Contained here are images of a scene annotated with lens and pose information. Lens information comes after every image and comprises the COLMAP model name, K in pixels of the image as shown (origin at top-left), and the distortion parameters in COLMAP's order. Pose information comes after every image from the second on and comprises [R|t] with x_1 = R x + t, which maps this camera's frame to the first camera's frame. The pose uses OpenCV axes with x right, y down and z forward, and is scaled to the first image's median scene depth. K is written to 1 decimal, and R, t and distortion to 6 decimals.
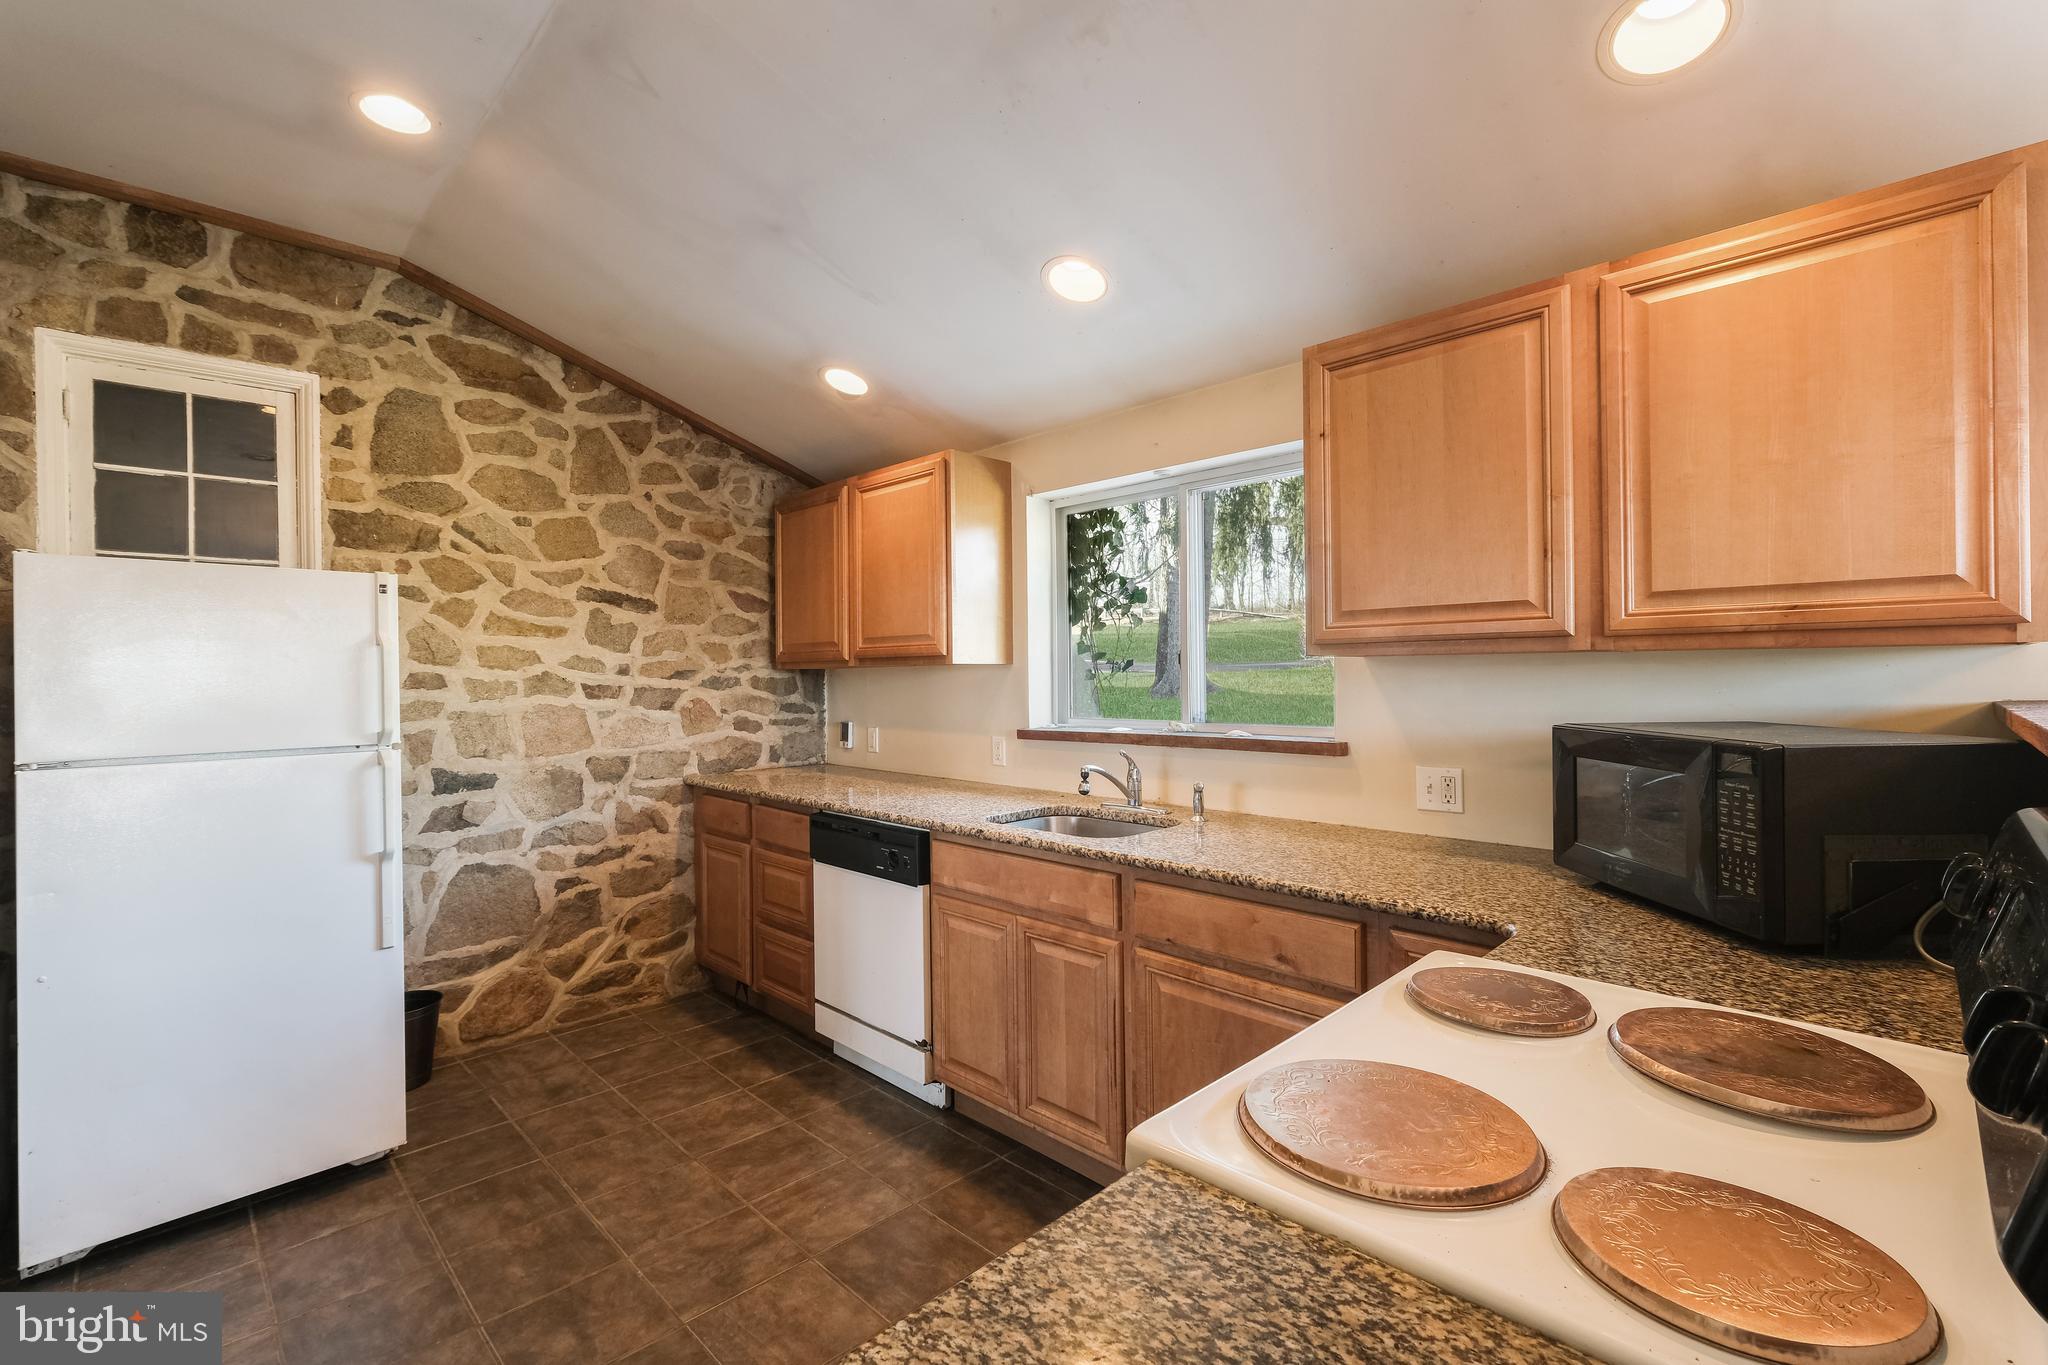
lens RADIAL K [[886.3, 0, 1018.1], [0, 886.3, 676.5], [0, 0, 1]] dist [0.000582, 0.000384]
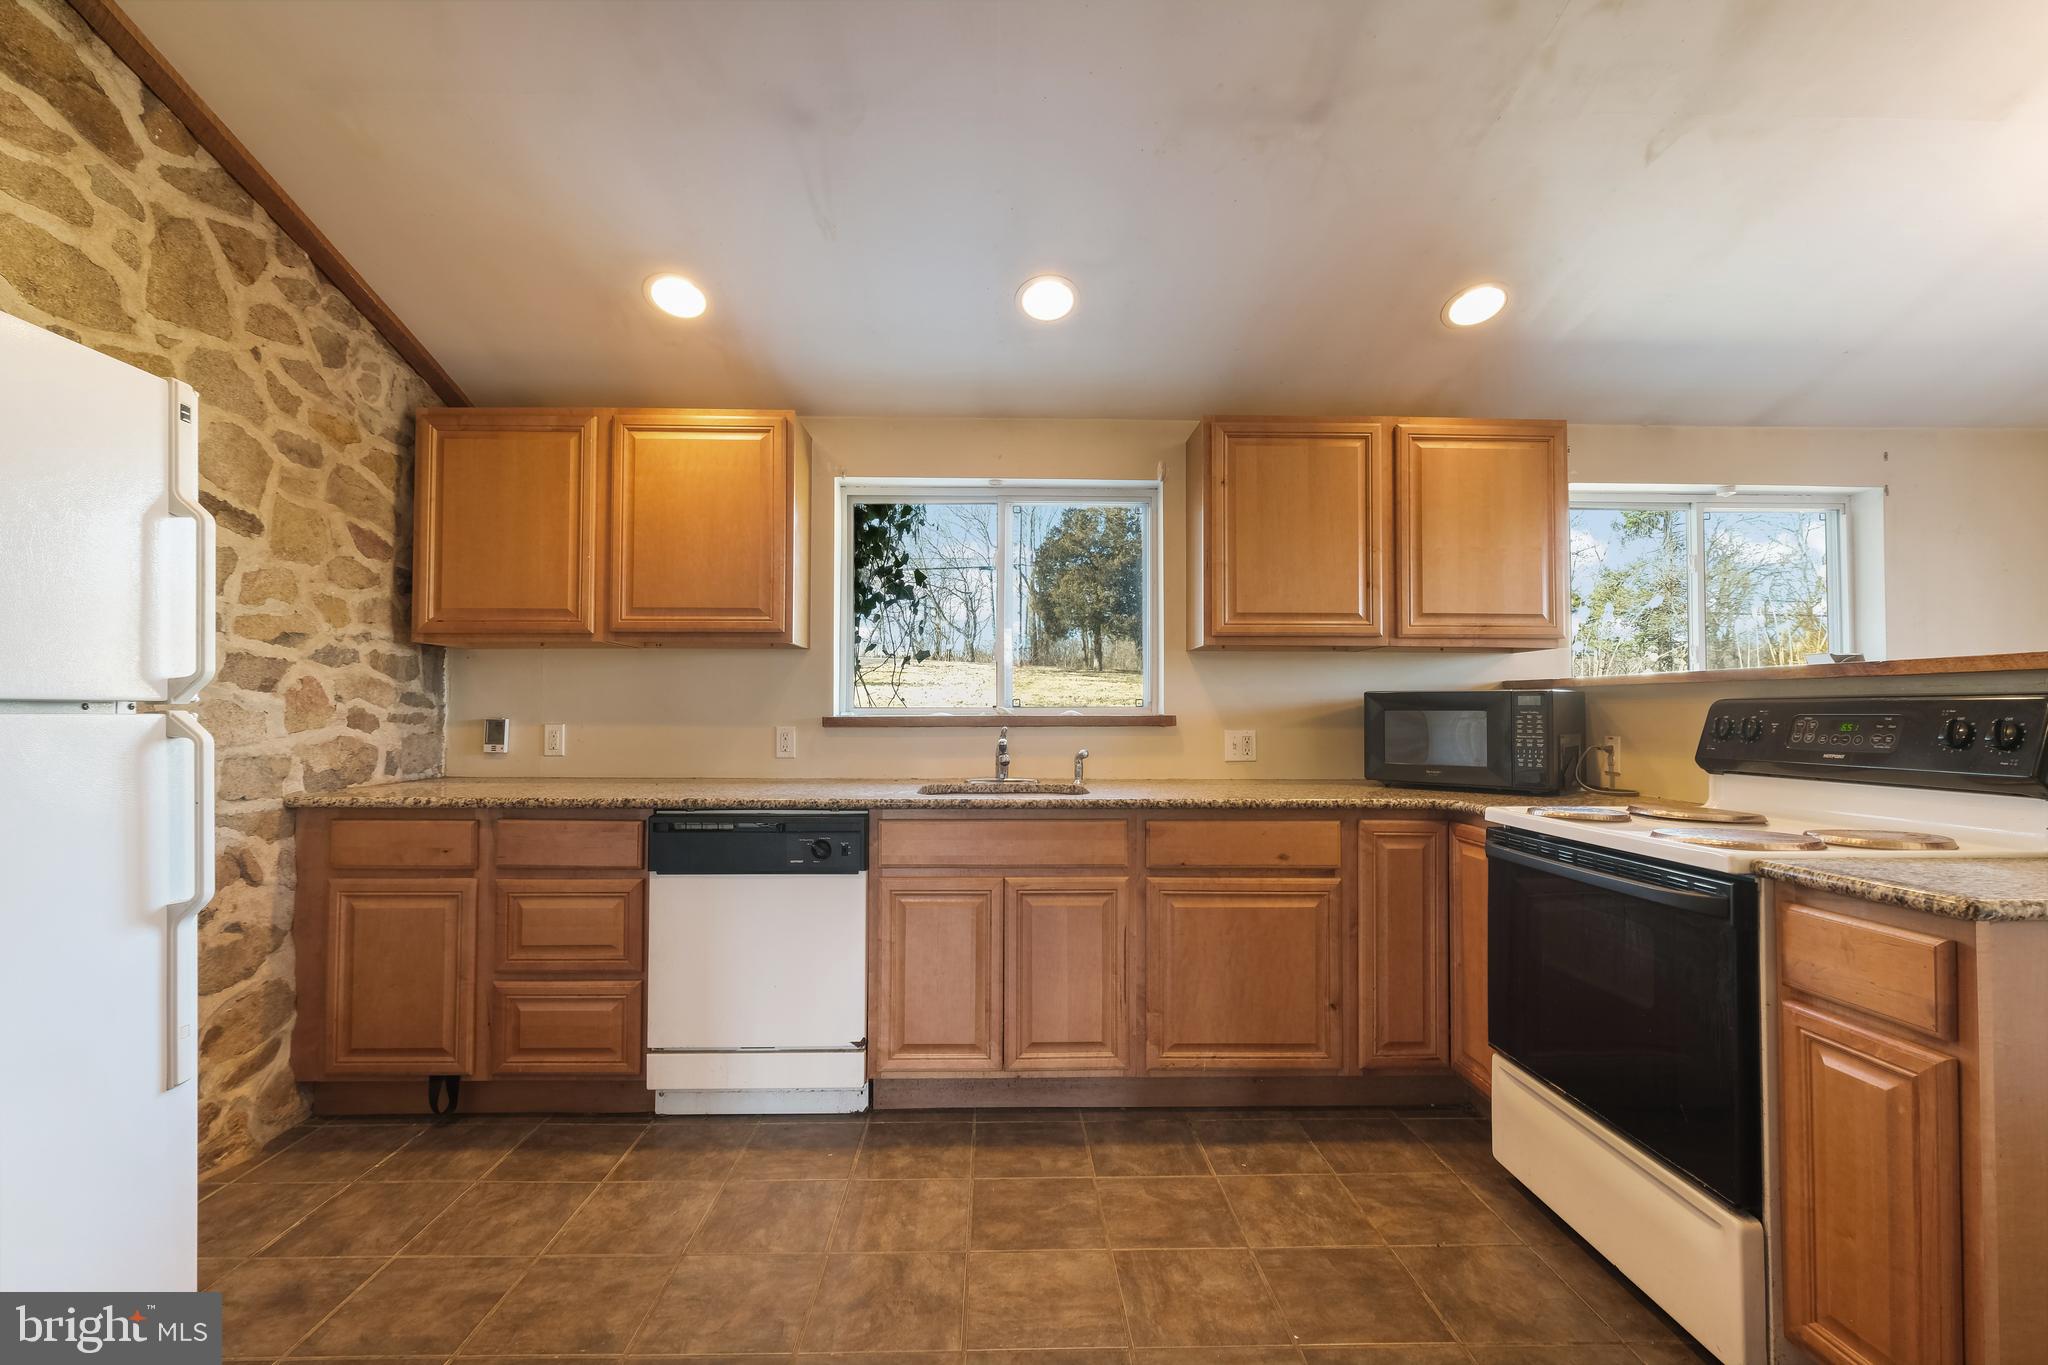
lens RADIAL K [[877.3, 0, 1015.5], [0, 877.3, 692.8], [0, 0, 1]] dist [-0.001338, 0.000149]
pose [[0.693991, 0.026917, 0.719481, -0.482998], [-0.008566, 0.999539, -0.029133, 0.053109], [-0.719933, 0.014055, 0.693901, 0.175387]]
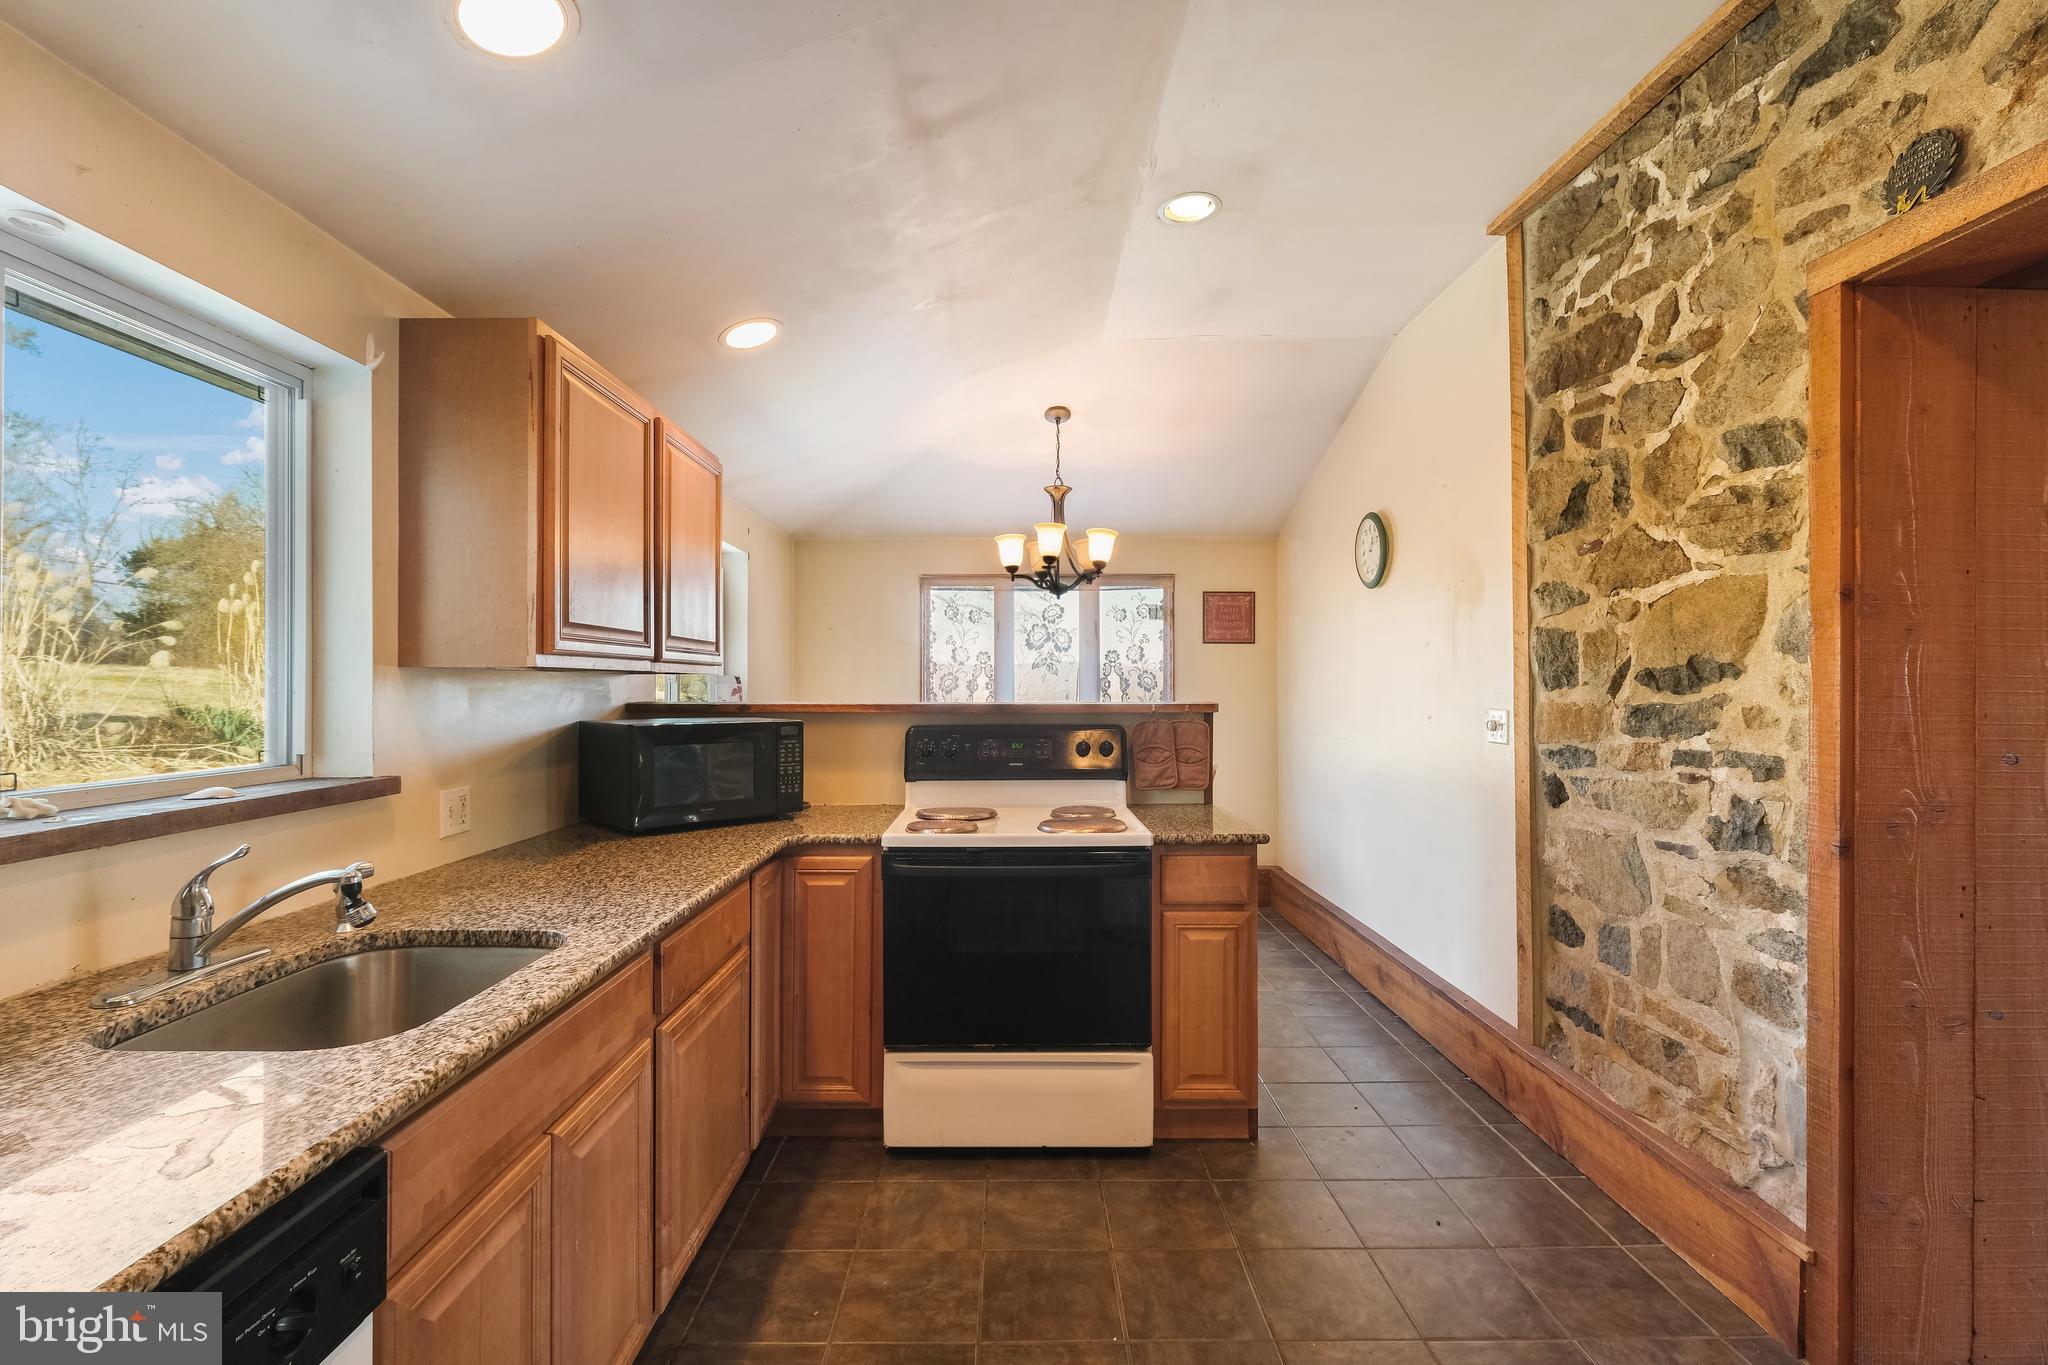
lens RADIAL K [[927.3, 0, 1020.1], [0, 927.3, 680.5], [0, 0, 1]] dist [-0.000047, 0.000074]
pose [[-0.709381, 0.008231, 0.704778, -0.392590], [0.005631, 0.999966, -0.006011, -0.000857], [-0.704803, -0.000295, -0.709403, 0.784266]]
